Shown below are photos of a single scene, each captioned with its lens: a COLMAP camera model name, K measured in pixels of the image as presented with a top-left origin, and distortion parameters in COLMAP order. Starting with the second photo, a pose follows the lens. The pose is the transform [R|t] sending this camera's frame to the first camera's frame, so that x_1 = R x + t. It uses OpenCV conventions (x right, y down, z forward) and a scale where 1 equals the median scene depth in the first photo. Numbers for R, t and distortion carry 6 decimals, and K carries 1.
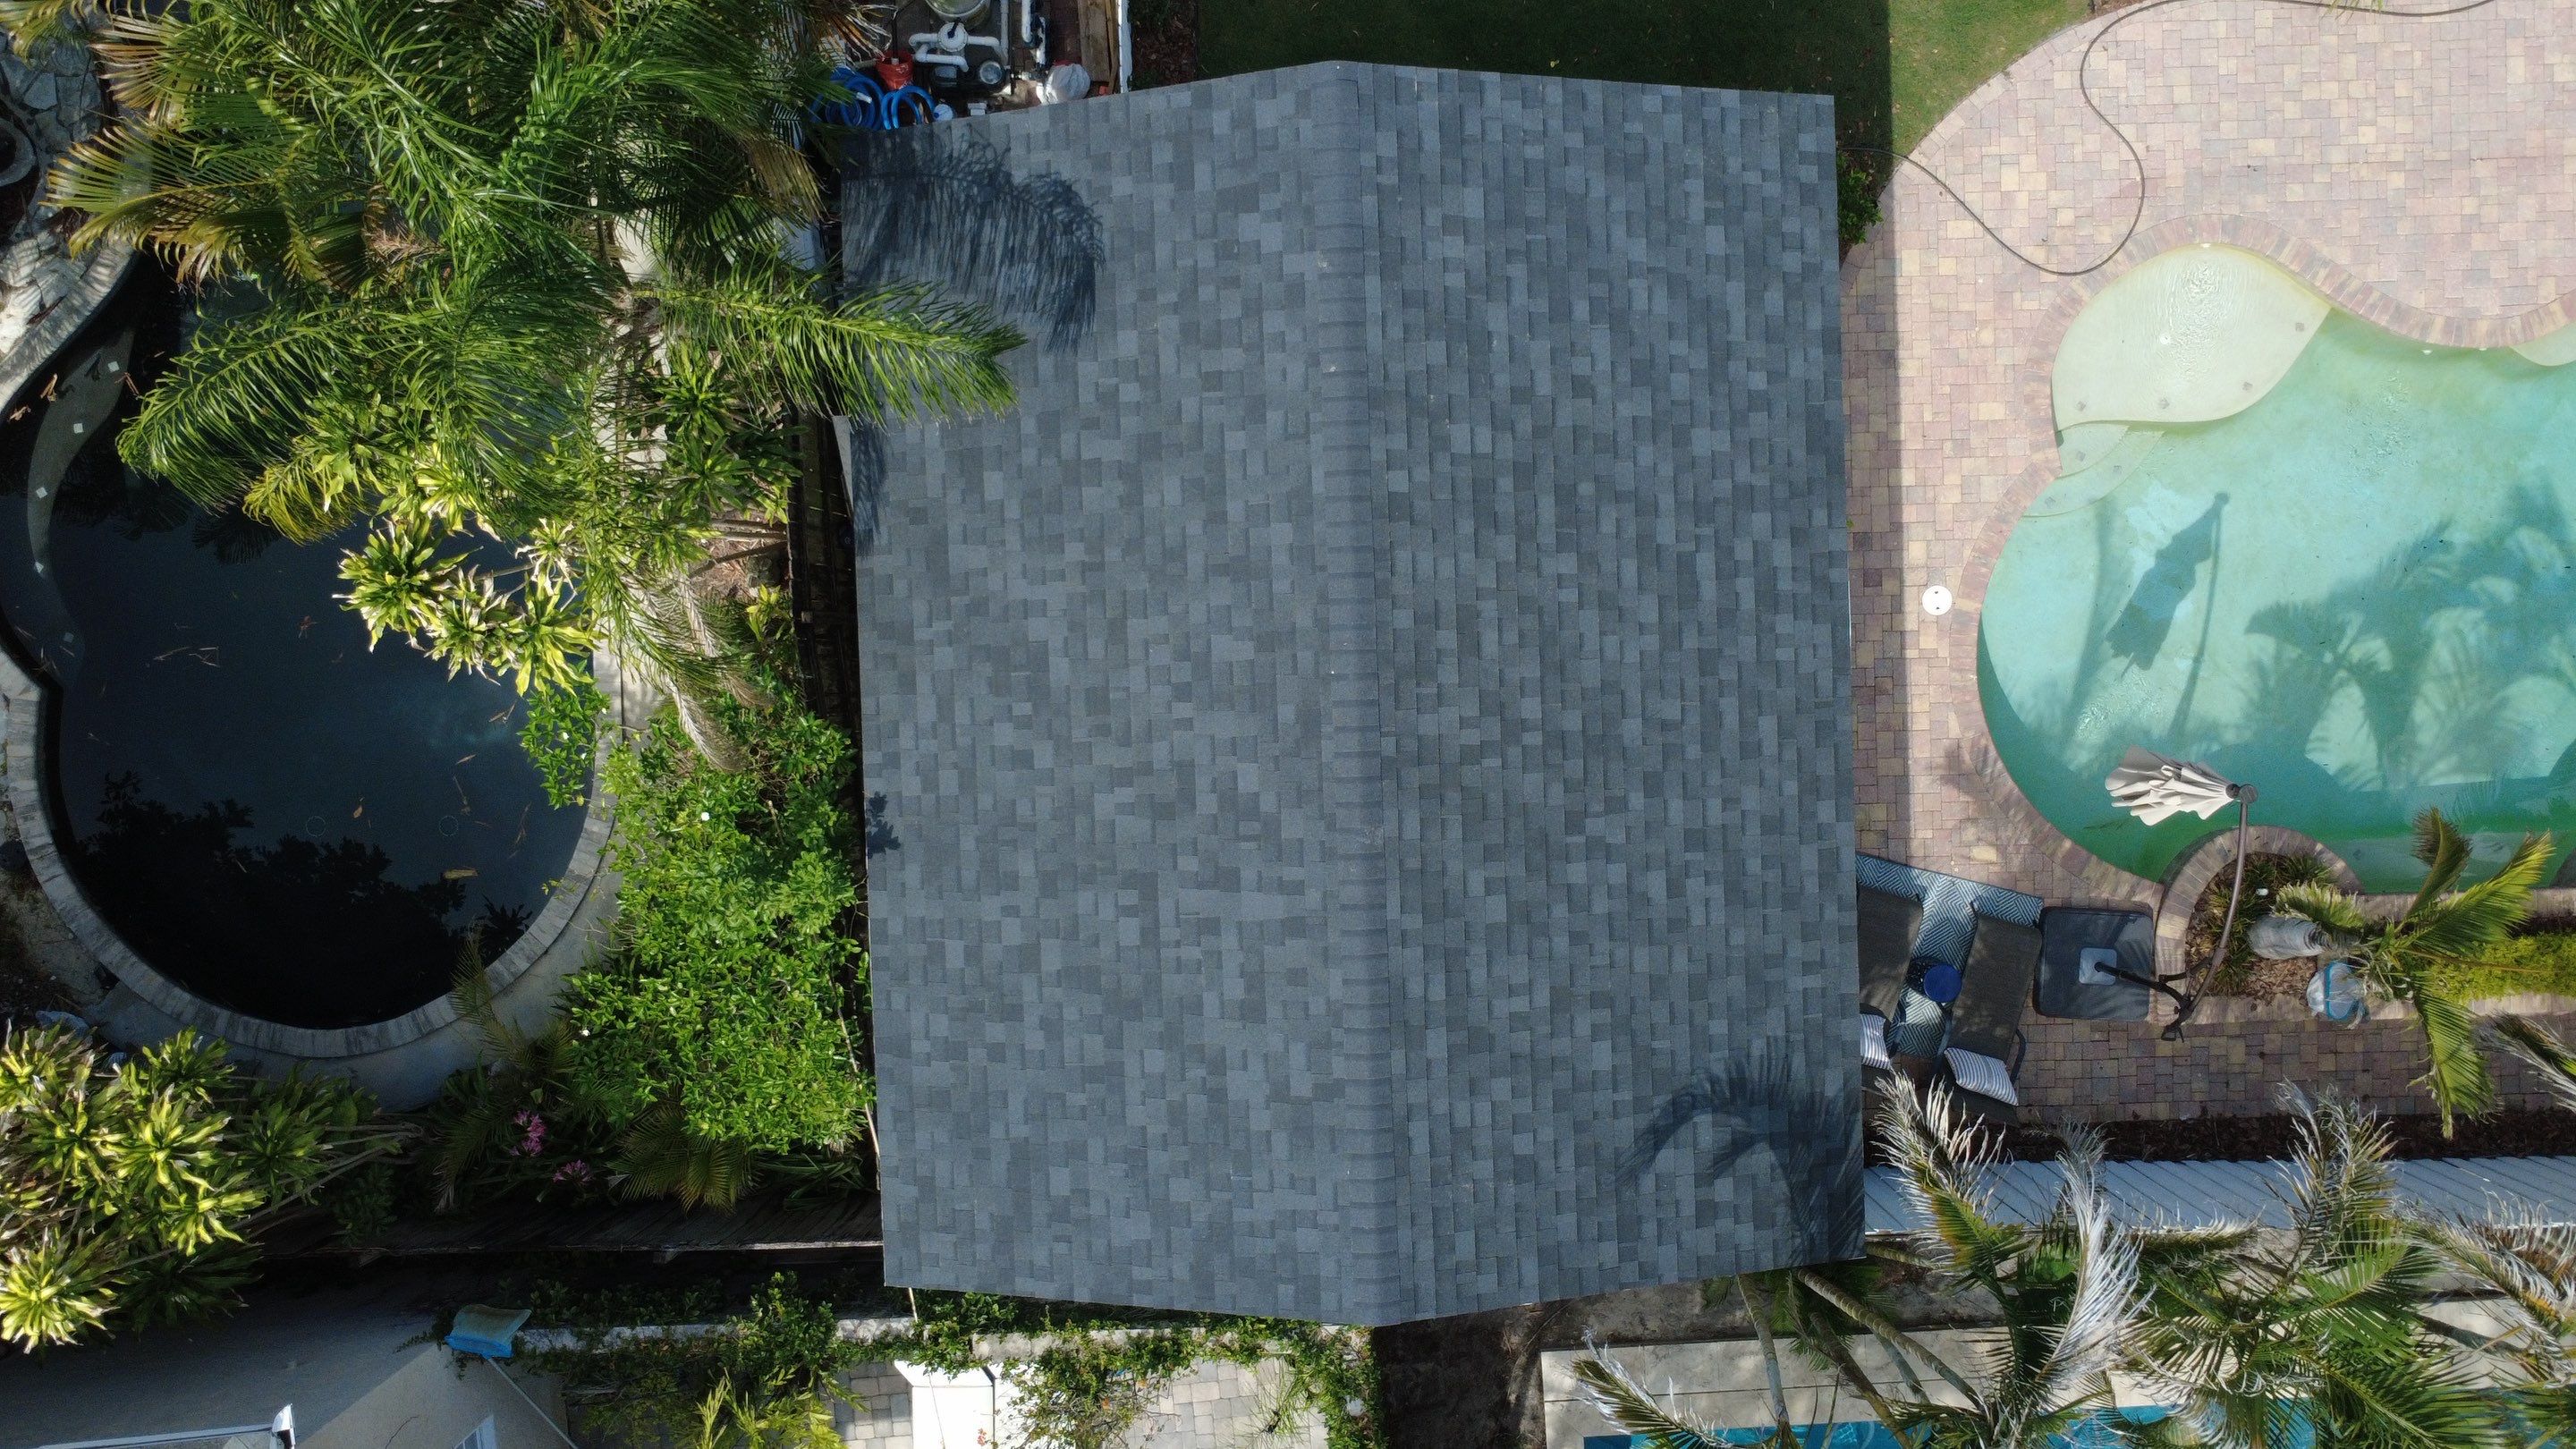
lens RADIAL K [[1875.1, 0, 1283.3], [0, 1875.1, 721.4], [0, 0, 1]] dist [-0.001789, 0.004304]
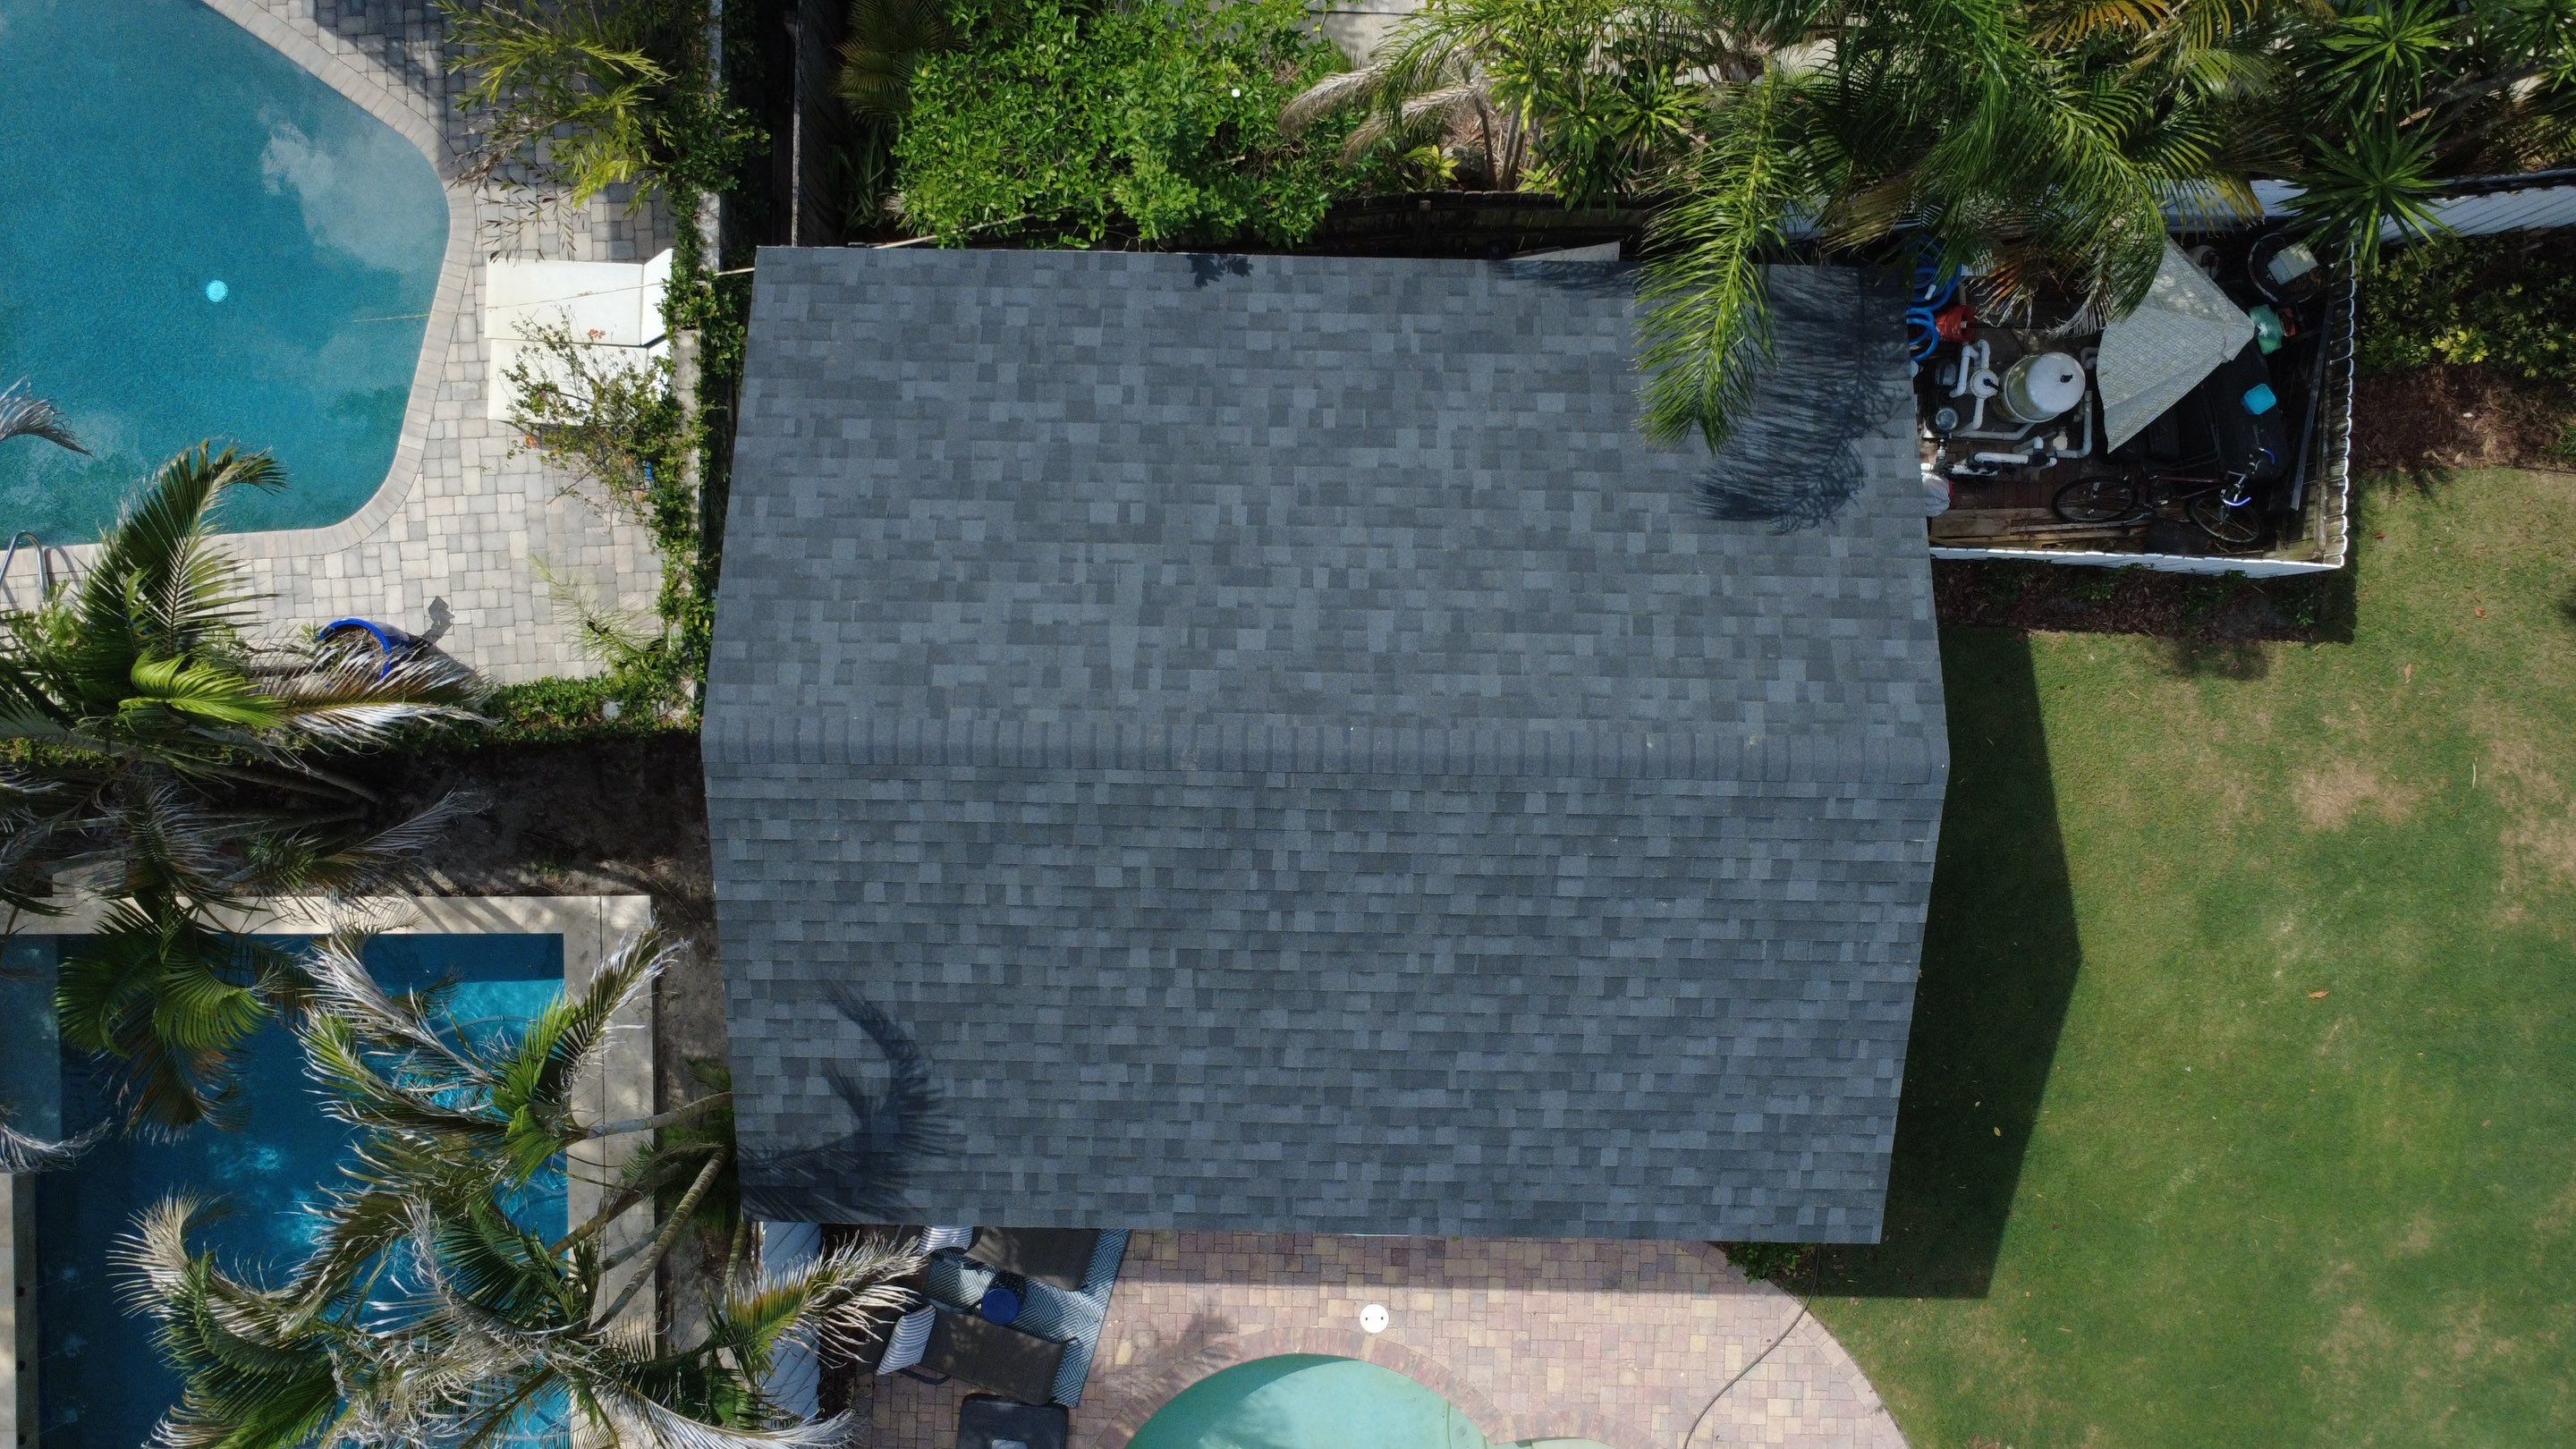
lens RADIAL K [[1875.1, 0, 1284.8], [0, 1875.1, 721.2], [0, 0, 1]] dist [-0.001789, 0.004304]
pose [[-0.053982, 0.998039, 0.031683, -0.007278], [-0.998276, -0.053208, -0.024787, 0.032404], [-0.023053, -0.032966, 0.999191, -0.010804]]
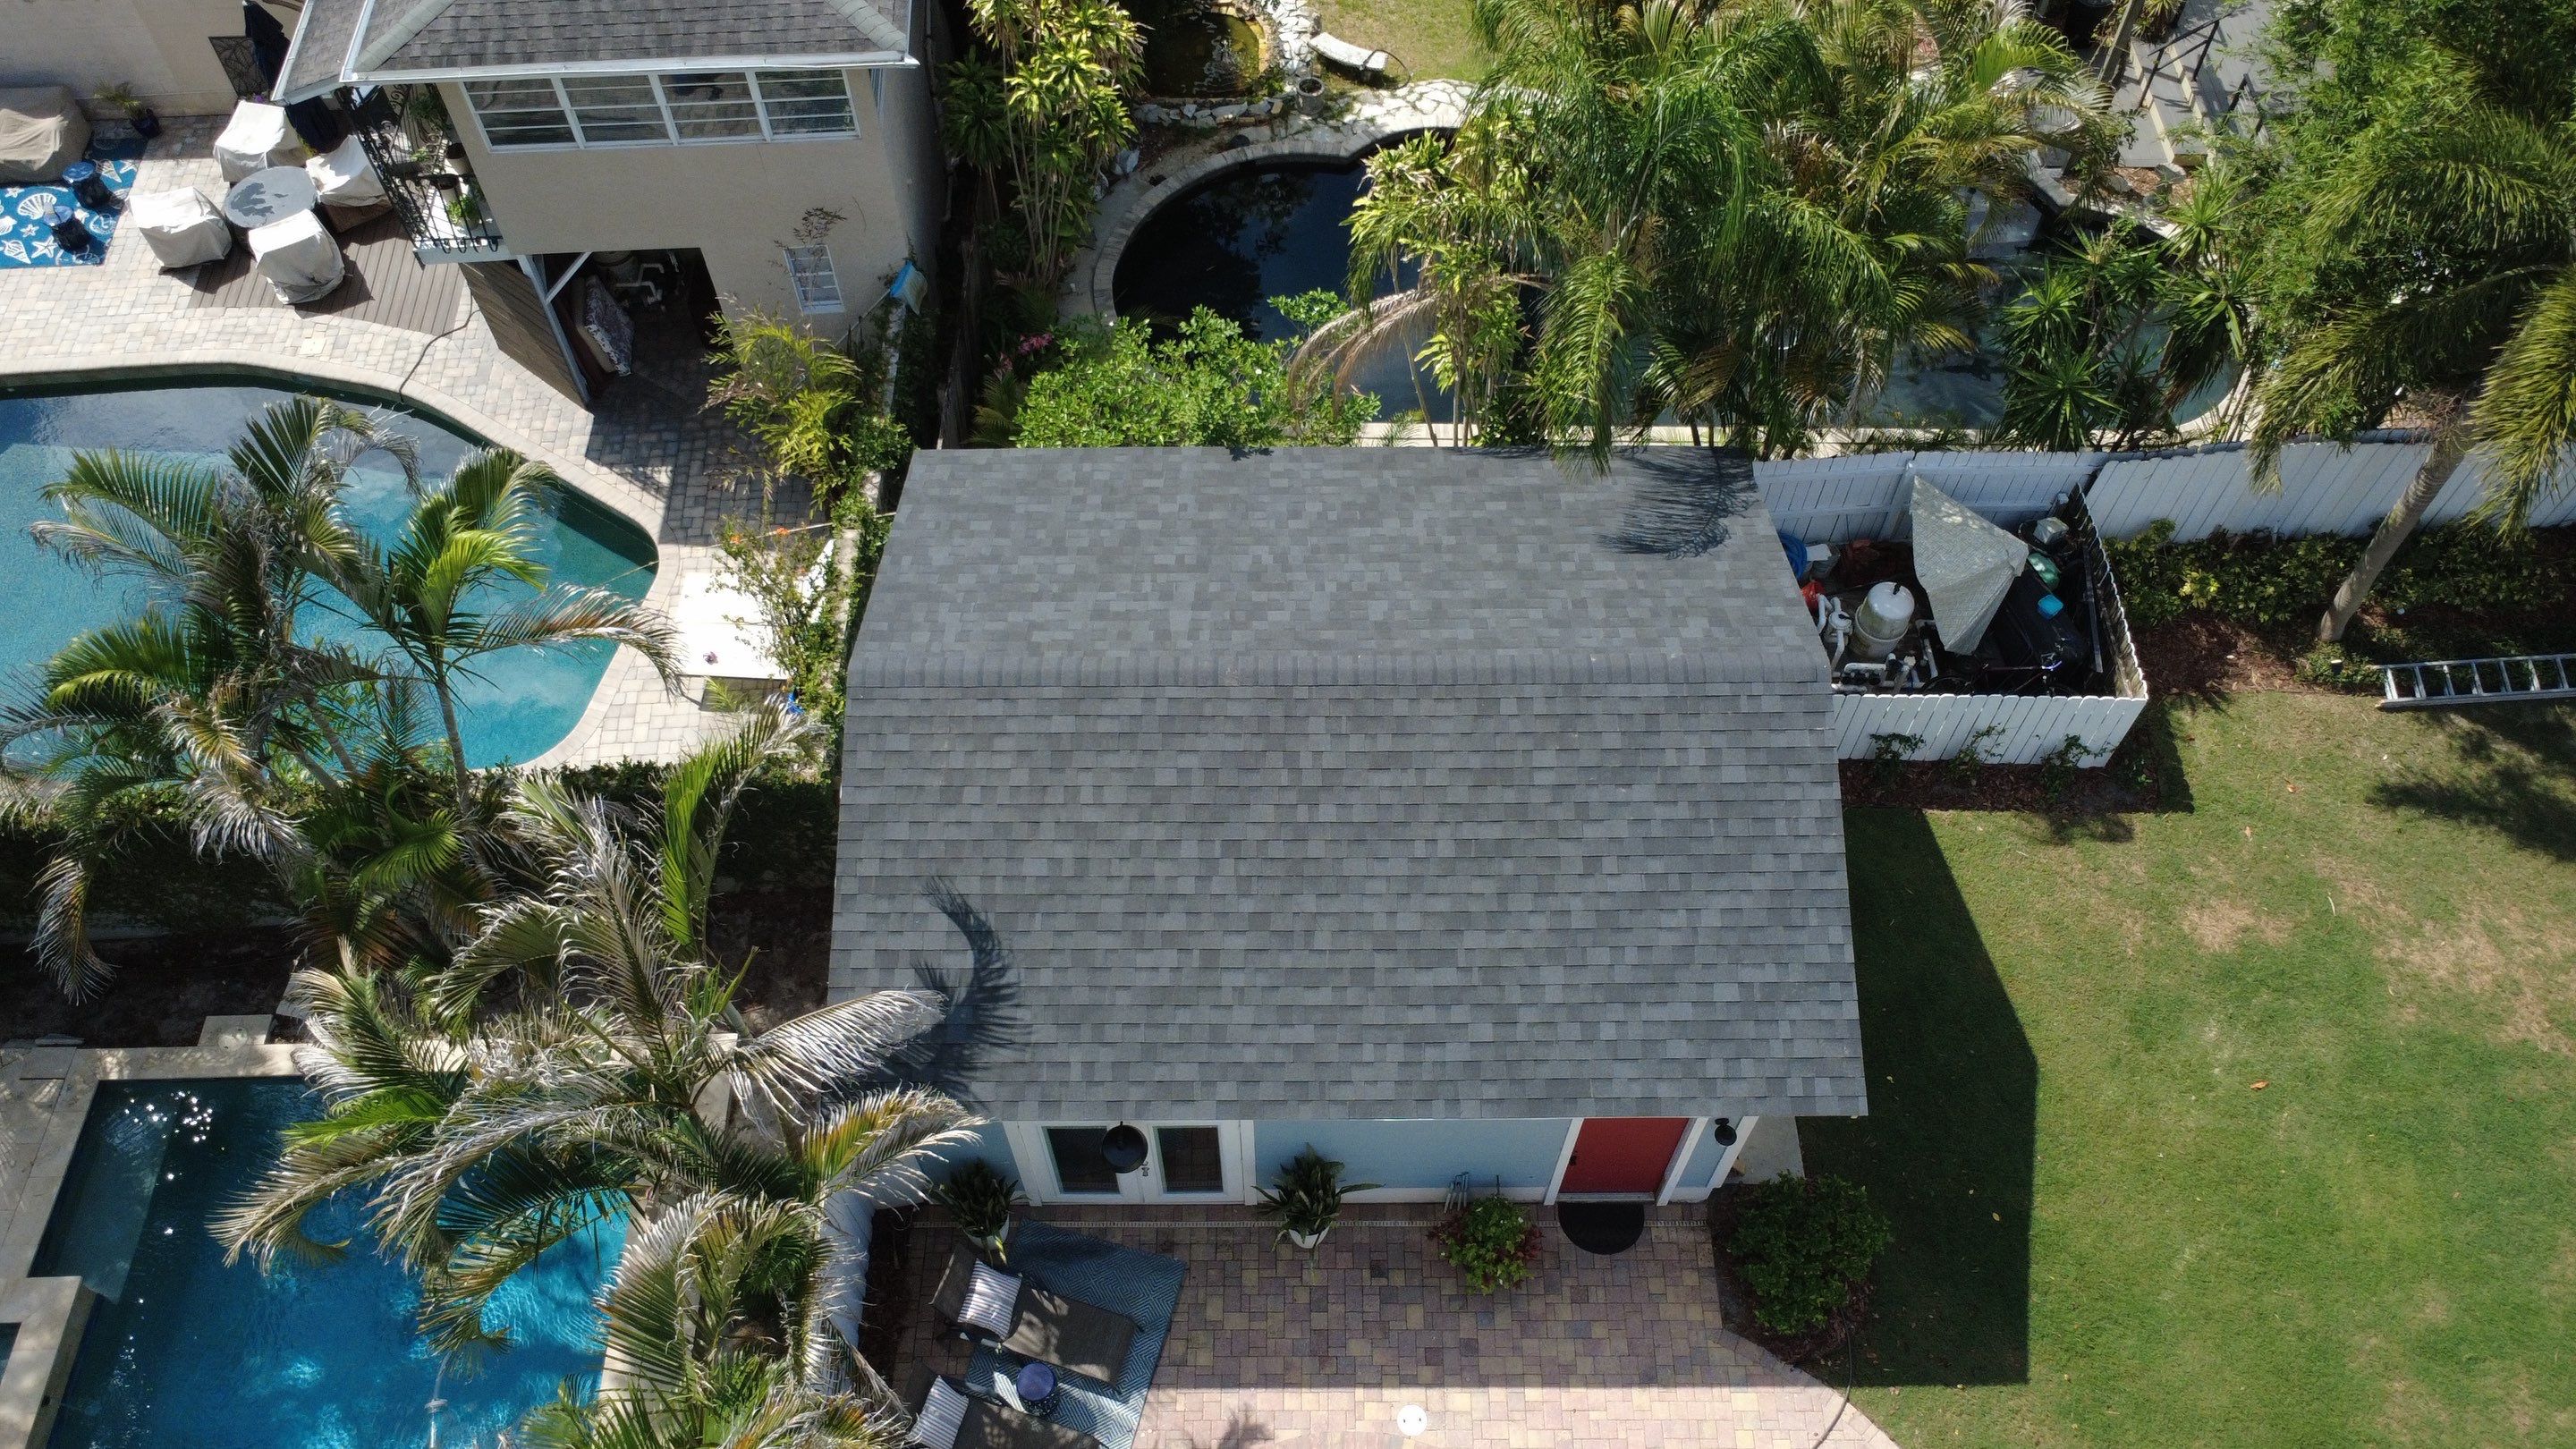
lens RADIAL K [[1875.1, 0, 1283.4], [0, 1875.1, 726.3], [0, 0, 1]] dist [-0.001789, 0.004304]
pose [[-0.031384, 0.839837, -0.541931, 0.705793], [-0.999306, -0.037253, 0.000140, 0.022093], [-0.020070, 0.541559, 0.840423, -0.055331]]
